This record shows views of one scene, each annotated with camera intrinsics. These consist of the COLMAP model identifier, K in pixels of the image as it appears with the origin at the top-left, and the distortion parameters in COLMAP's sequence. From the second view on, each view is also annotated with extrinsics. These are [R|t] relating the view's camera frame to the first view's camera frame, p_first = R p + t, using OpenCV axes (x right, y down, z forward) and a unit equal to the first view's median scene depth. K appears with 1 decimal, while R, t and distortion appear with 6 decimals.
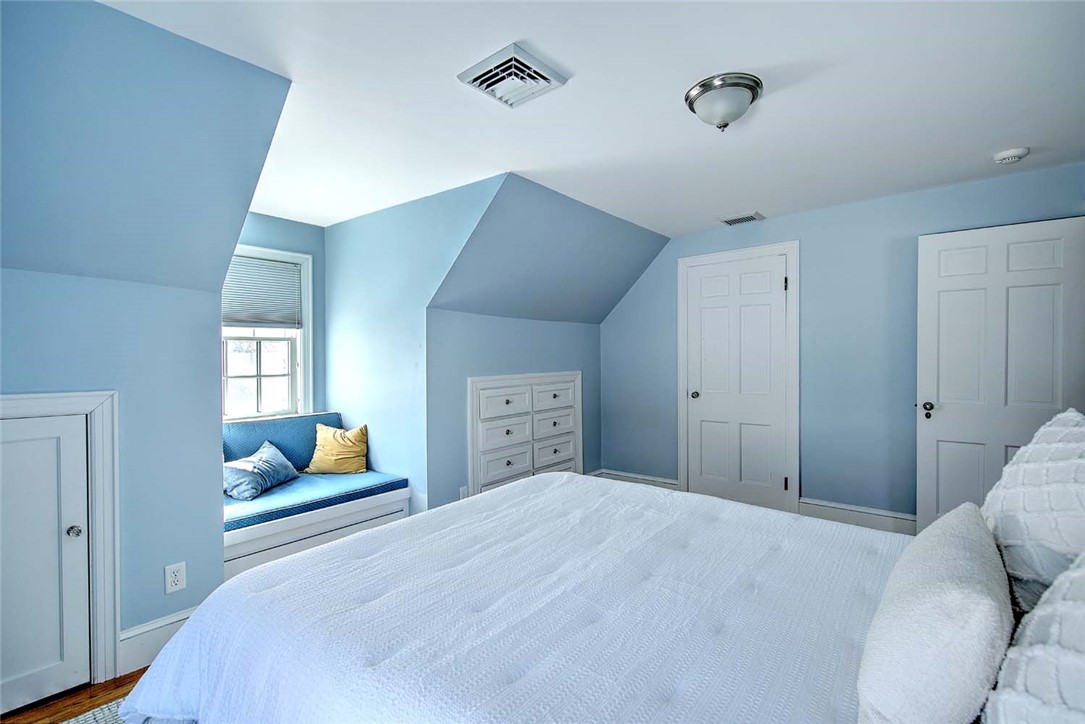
lens RADIAL K [[512.8, 0, 542.4], [0, 512.8, 360.3], [0, 0, 1]] dist [-0.003312, -0.000562]
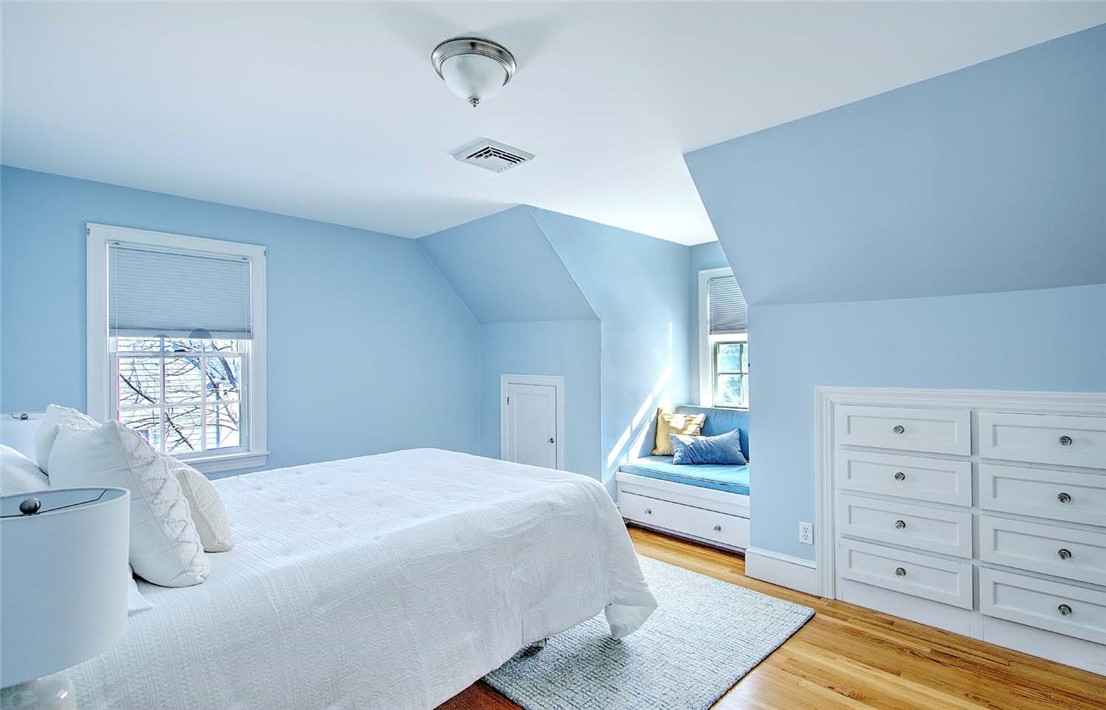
lens RADIAL K [[544.4, 0, 553.1], [0, 544.4, 356.7], [0, 0, 1]] dist [-0.001769, -0.000195]
pose [[-0.142608, 0.004000, -0.989771, 0.564578], [-0.001335, 0.999990, 0.004234, -0.010172], [0.989778, 0.001925, -0.142601, 0.560658]]
